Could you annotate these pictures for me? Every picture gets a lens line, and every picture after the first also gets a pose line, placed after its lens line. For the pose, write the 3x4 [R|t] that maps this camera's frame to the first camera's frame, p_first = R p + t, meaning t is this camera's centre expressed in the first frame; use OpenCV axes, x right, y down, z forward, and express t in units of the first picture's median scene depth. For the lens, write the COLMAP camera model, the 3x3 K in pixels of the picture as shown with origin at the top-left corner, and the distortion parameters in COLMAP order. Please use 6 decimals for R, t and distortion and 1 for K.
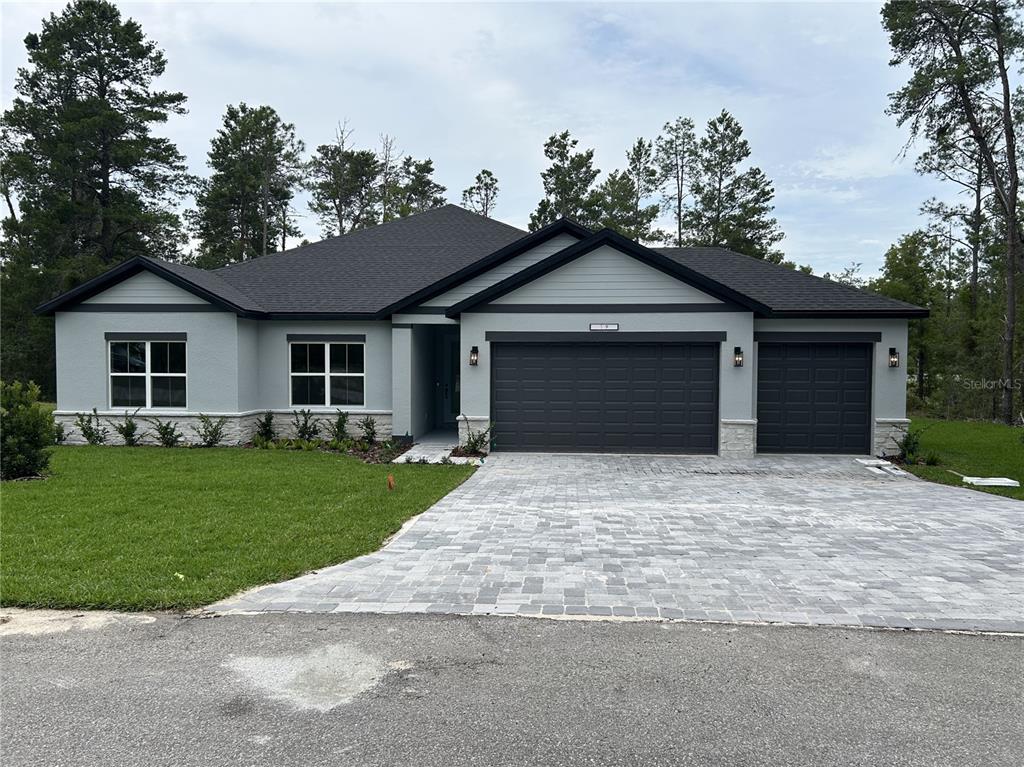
lens RADIAL K [[790.5, 0, 512.0], [0, 790.5, 383.5], [0, 0, 1]] dist [0.068209, -0.086171]
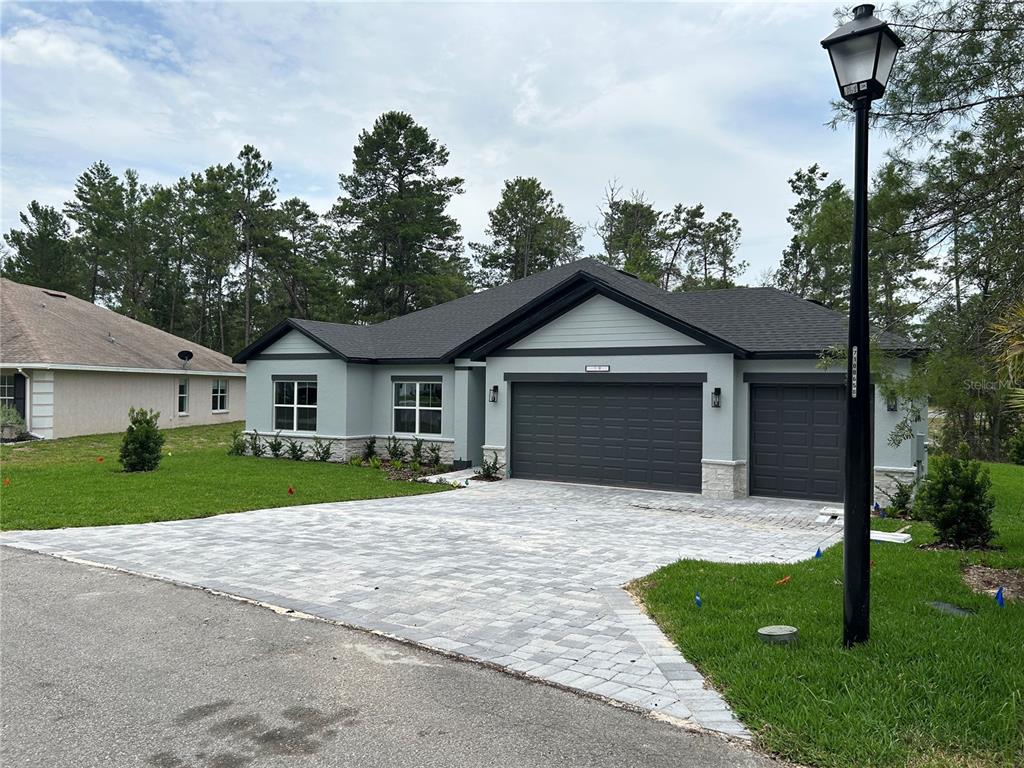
lens RADIAL K [[771.5, 0, 512.0], [0, 771.5, 384.0], [0, 0, 1]] dist [0.044128, -0.056056]
pose [[0.892614, 0.003494, -0.450808, 0.458023], [-0.024708, 0.998846, -0.041181, -0.003418], [0.450144, 0.047898, 0.891670, 0.000013]]
